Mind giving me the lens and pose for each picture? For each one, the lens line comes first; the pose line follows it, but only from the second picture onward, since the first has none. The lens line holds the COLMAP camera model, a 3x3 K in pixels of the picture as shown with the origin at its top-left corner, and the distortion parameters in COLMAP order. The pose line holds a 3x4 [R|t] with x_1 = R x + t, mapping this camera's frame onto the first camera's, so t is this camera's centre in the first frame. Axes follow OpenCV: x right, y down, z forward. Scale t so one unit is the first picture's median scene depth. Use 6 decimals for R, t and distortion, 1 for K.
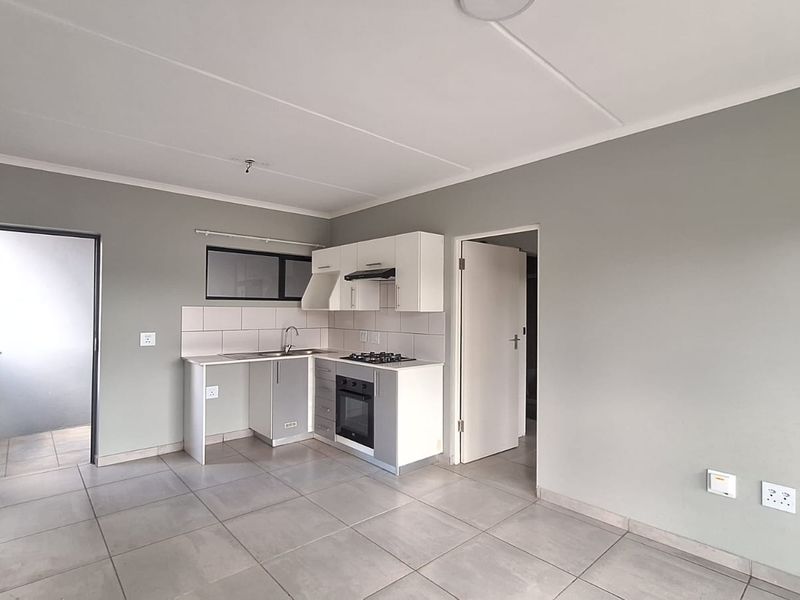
lens RADIAL K [[422.8, 0, 393.9], [0, 422.8, 304.5], [0, 0, 1]] dist [-0.013559, 0.008322]
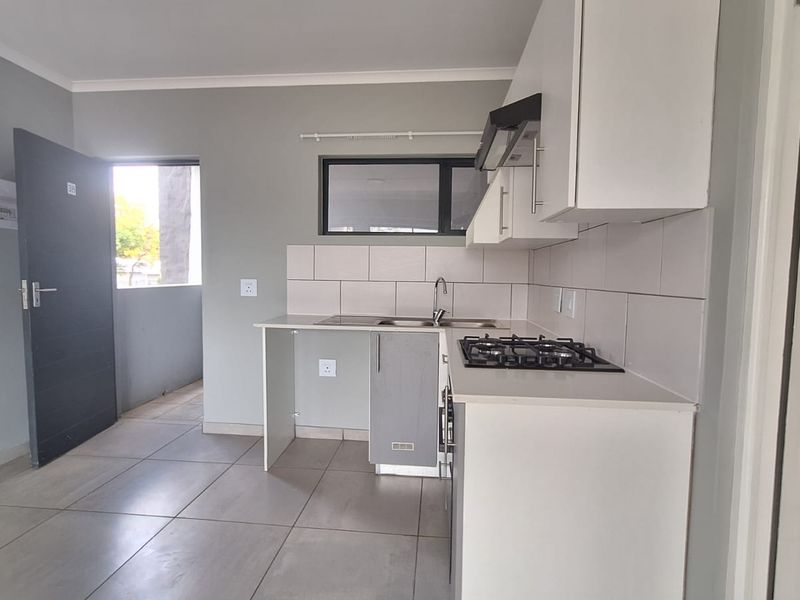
lens RADIAL K [[424.1, 0, 396.0], [0, 424.1, 303.4], [0, 0, 1]] dist [-0.004027, 0.000736]
pose [[0.677838, 0.052674, -0.733322, 0.165365], [-0.000557, 0.997467, 0.071133, 0.051604], [0.735211, -0.047808, 0.676150, 0.627181]]
